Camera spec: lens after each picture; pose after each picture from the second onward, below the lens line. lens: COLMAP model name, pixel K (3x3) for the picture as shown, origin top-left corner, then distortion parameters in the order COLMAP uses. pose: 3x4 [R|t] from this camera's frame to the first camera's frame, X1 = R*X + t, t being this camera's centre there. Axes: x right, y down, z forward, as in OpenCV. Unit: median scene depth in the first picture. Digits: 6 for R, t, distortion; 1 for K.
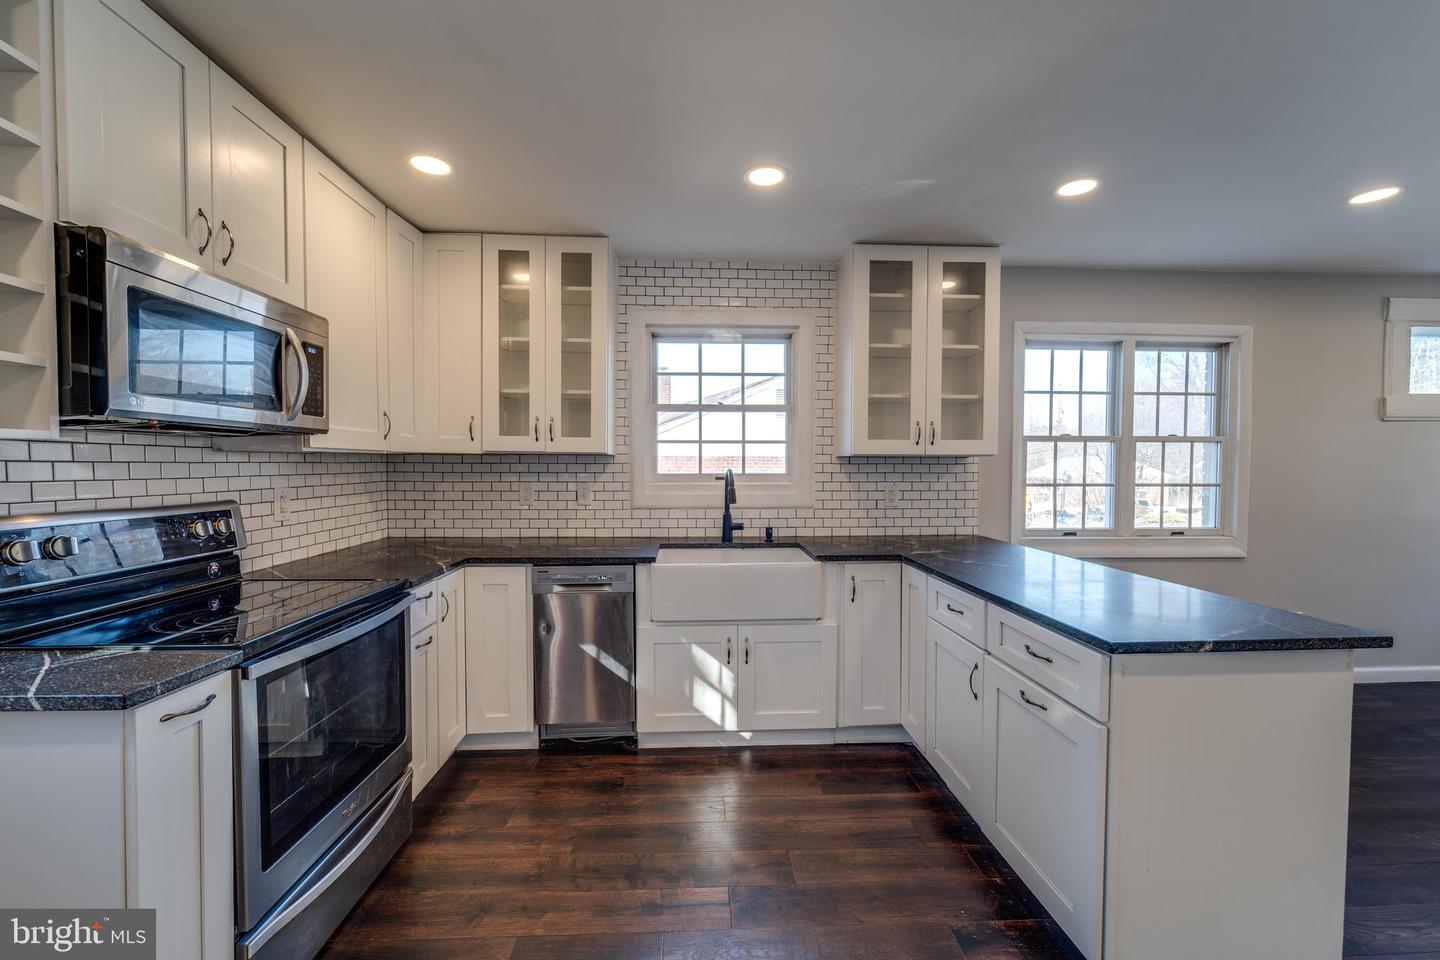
lens RADIAL K [[579.0, 0, 723.7], [0, 579.0, 483.2], [0, 0, 1]] dist [0.002509, -0.000498]
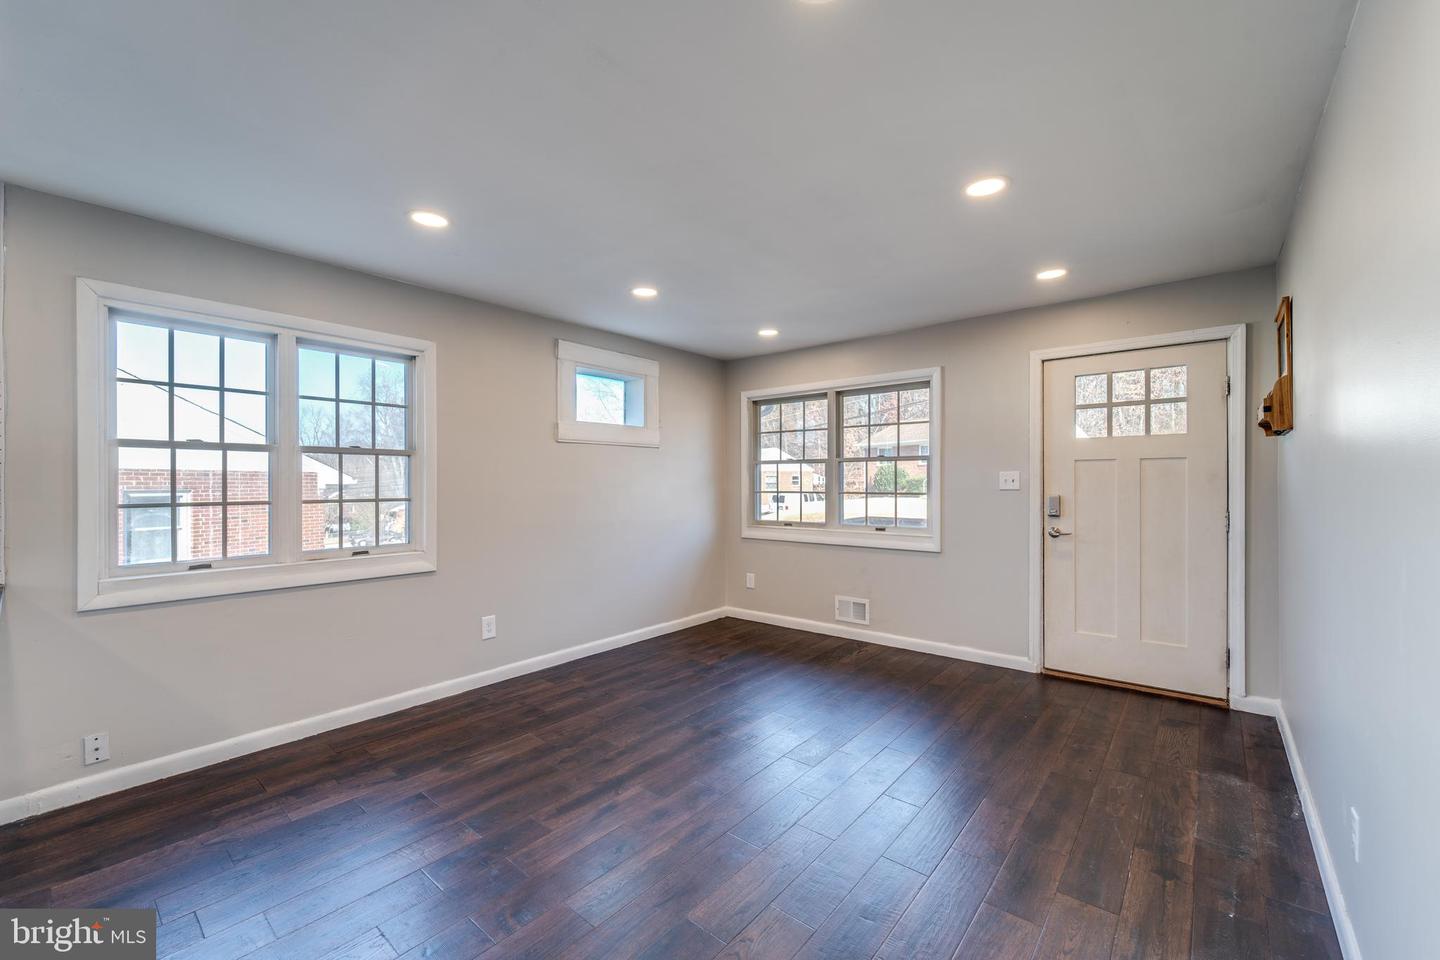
lens RADIAL K [[579.0, 0, 725.8], [0, 579.0, 482.3], [0, 0, 1]] dist [0.002509, -0.000498]
pose [[0.676626, -0.004296, 0.736314, 0.532978], [0.023745, 0.999590, -0.015988, 0.002605], [-0.735944, 0.028301, 0.676451, -0.059291]]
